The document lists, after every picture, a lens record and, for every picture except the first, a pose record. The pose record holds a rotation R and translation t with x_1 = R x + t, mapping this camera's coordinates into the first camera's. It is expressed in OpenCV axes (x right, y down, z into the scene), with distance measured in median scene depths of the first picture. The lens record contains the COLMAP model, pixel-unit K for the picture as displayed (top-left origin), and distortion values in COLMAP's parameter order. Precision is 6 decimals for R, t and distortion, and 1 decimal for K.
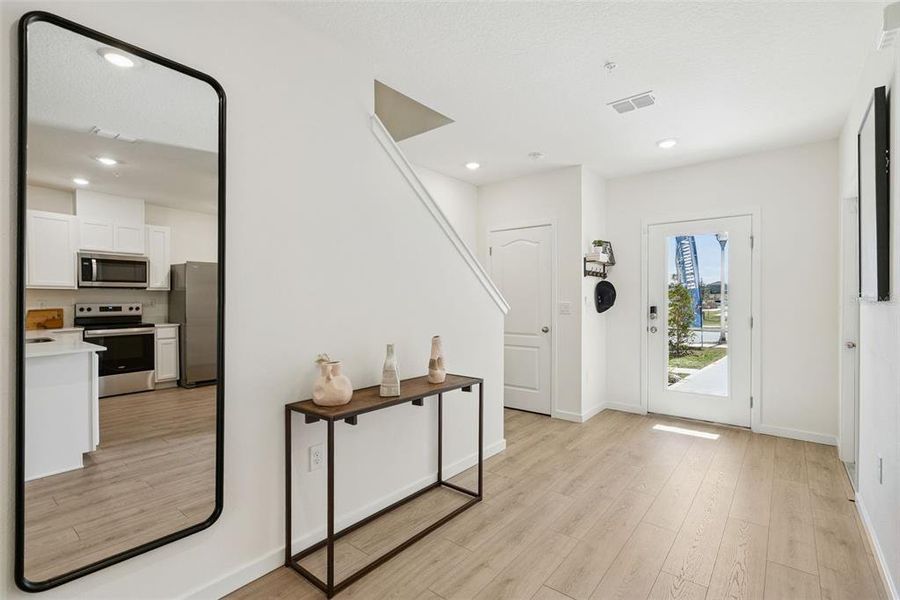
lens RADIAL K [[410.1, 0, 450.4], [0, 410.1, 299.0], [0, 0, 1]] dist [-0.003526, -0.000309]
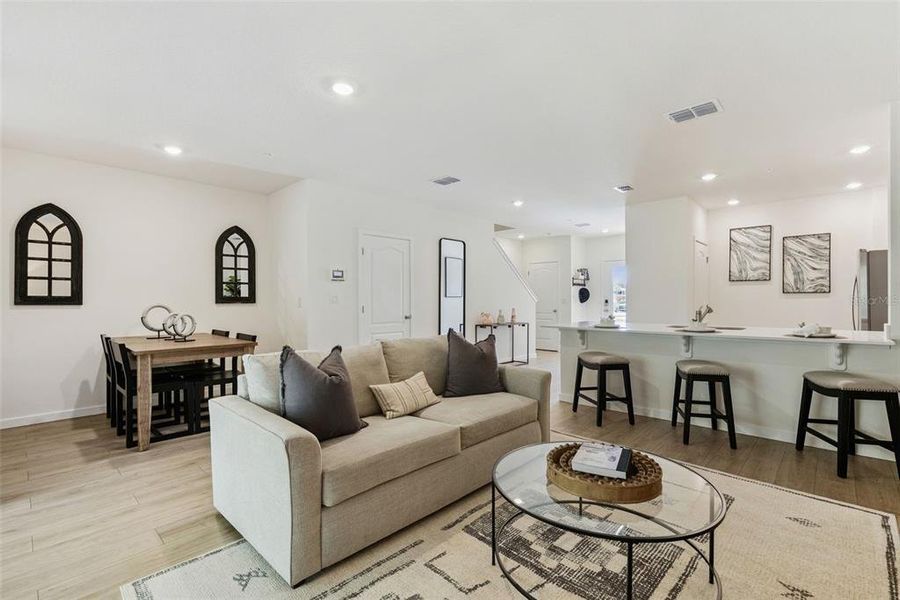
lens RADIAL K [[410.1, 0, 451.7], [0, 410.1, 300.4], [0, 0, 1]] dist [-0.003526, -0.000309]
pose [[0.998212, -0.000704, -0.059764, -0.181831], [0.000611, 0.999999, -0.001569, 0.024399], [0.059765, 0.001530, 0.998211, -1.195890]]
